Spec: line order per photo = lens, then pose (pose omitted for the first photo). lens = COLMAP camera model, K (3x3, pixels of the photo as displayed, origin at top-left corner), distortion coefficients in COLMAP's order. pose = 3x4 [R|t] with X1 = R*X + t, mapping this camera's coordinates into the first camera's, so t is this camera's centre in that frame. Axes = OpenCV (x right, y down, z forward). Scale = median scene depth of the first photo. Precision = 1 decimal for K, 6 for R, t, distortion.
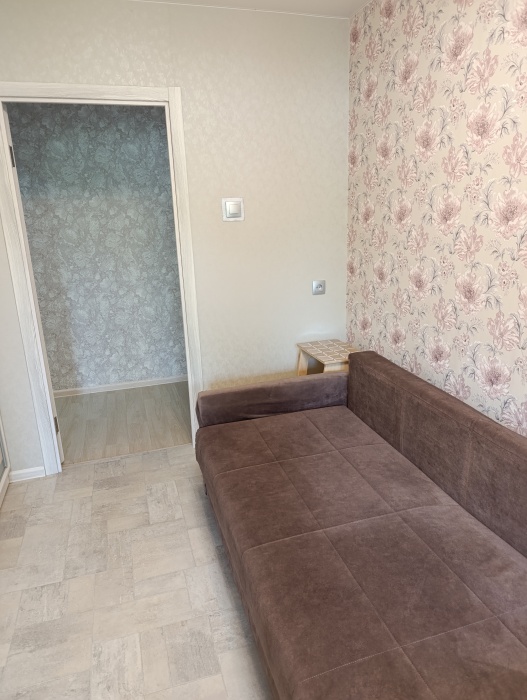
lens RADIAL K [[479.9, 0, 266.2], [0, 479.9, 349.8], [0, 0, 1]] dist [0.025350, -0.036447]
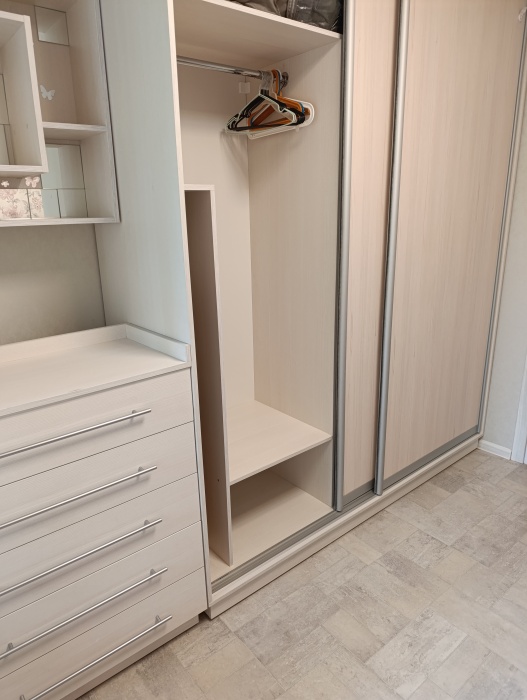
lens RADIAL K [[479.9, 0, 256.7], [0, 479.9, 346.0], [0, 0, 1]] dist [0.025350, -0.036447]
pose [[0.366500, 0.283422, -0.886199, 0.192920], [-0.249121, 0.947590, 0.200029, -0.034781], [0.896446, 0.147461, 0.417898, 0.093422]]
